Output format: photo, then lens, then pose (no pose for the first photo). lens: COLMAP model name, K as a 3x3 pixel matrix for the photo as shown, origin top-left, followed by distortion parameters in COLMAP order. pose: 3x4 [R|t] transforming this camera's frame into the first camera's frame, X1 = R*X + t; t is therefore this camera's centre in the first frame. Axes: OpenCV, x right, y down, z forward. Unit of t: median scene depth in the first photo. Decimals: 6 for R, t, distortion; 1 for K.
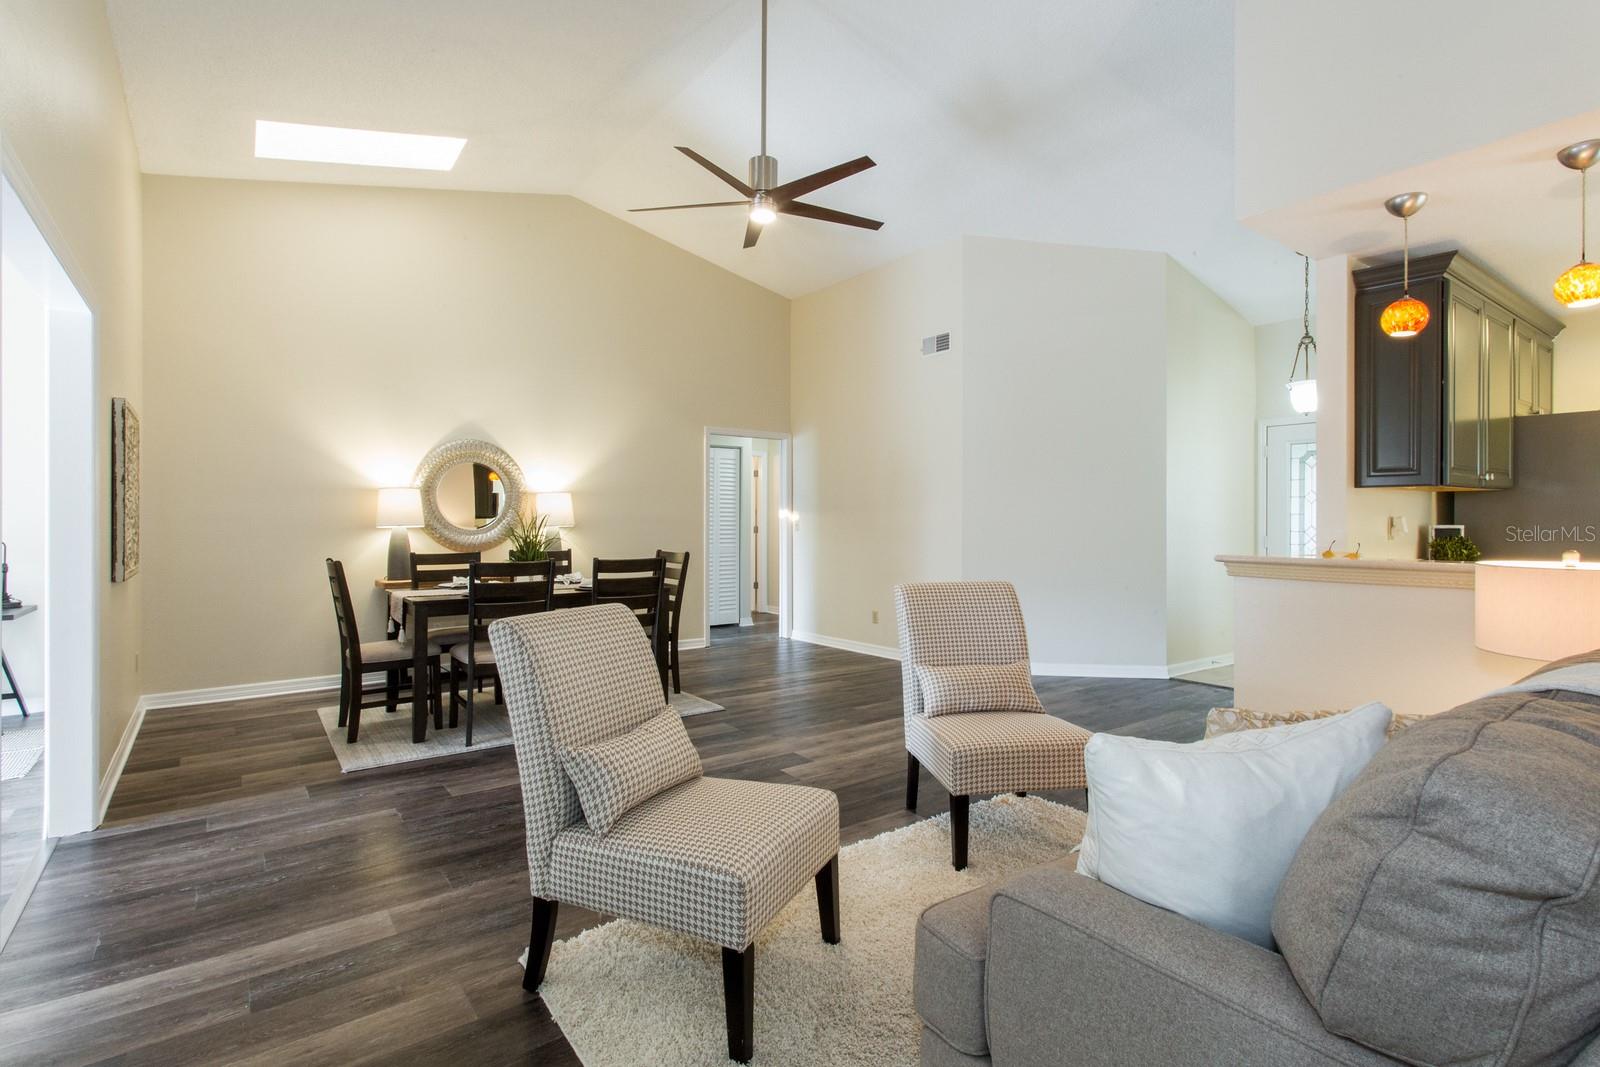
lens RADIAL K [[761.1, 0, 796.1], [0, 761.1, 527.7], [0, 0, 1]] dist [-0.030684, 0.010668]
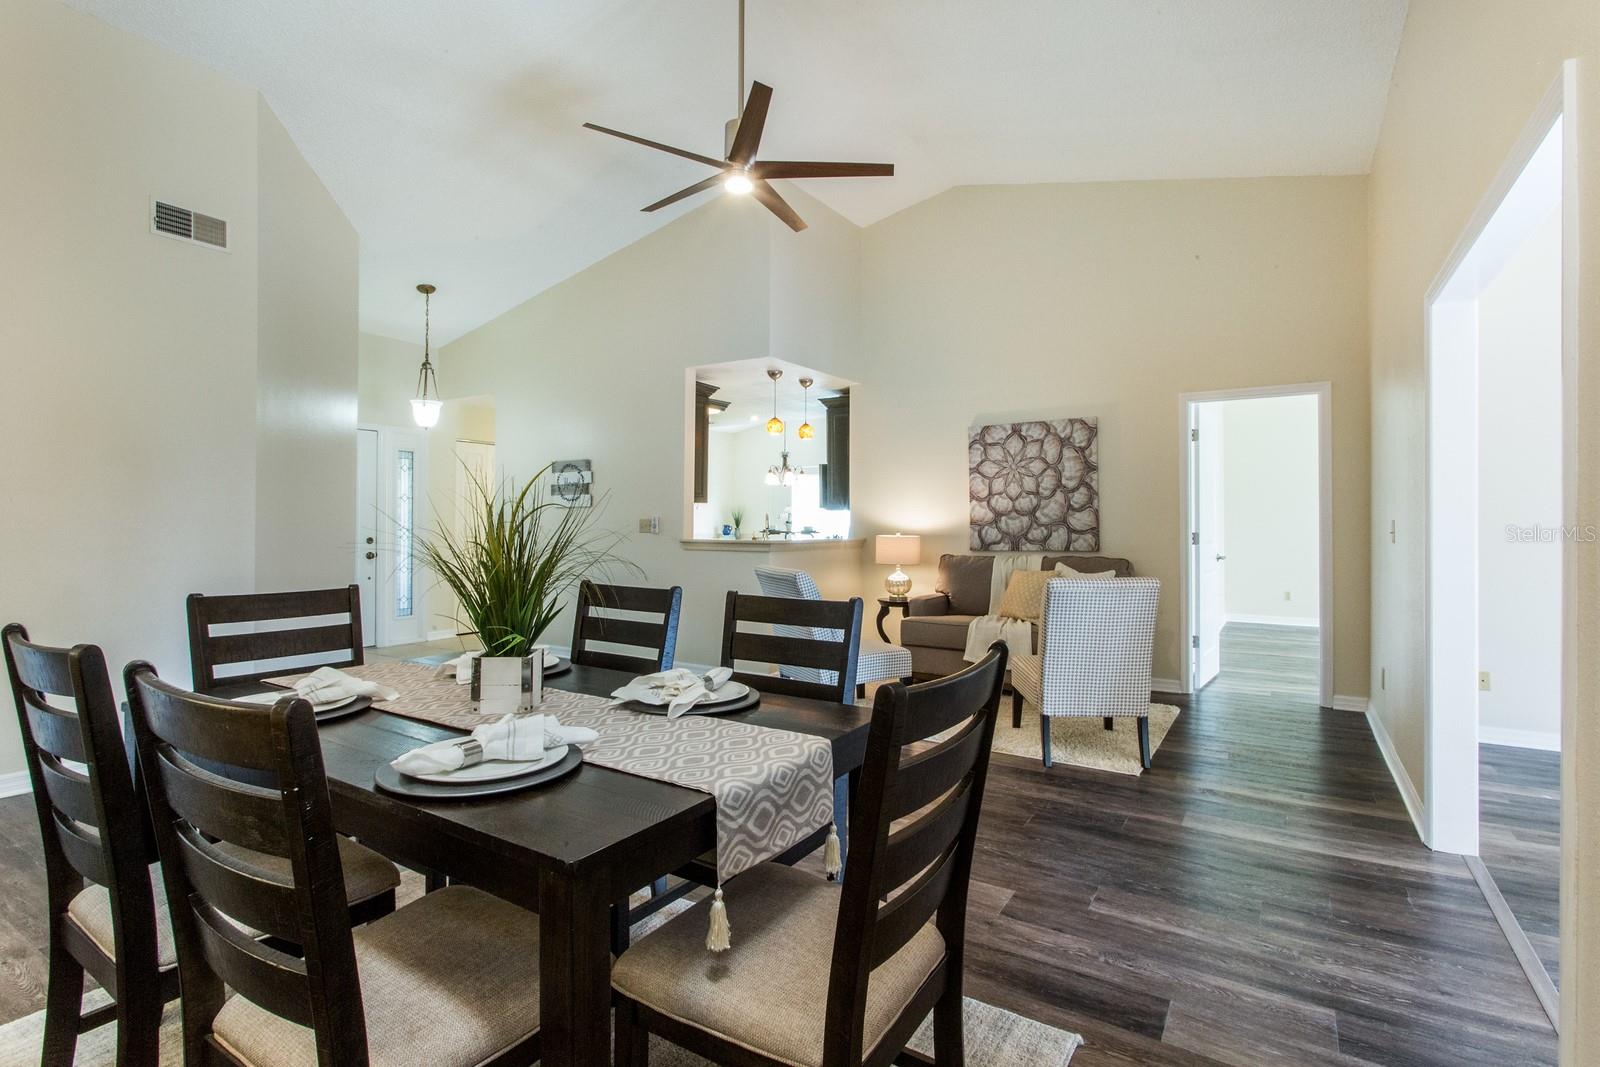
lens RADIAL K [[761.1, 0, 812.3], [0, 761.1, 515.5], [0, 0, 1]] dist [-0.030684, 0.010668]
pose [[-0.352500, 0.005875, 0.935793, -1.134569], [0.000758, 0.999982, -0.005993, -0.011562], [-0.935811, -0.001403, -0.352498, 1.516214]]
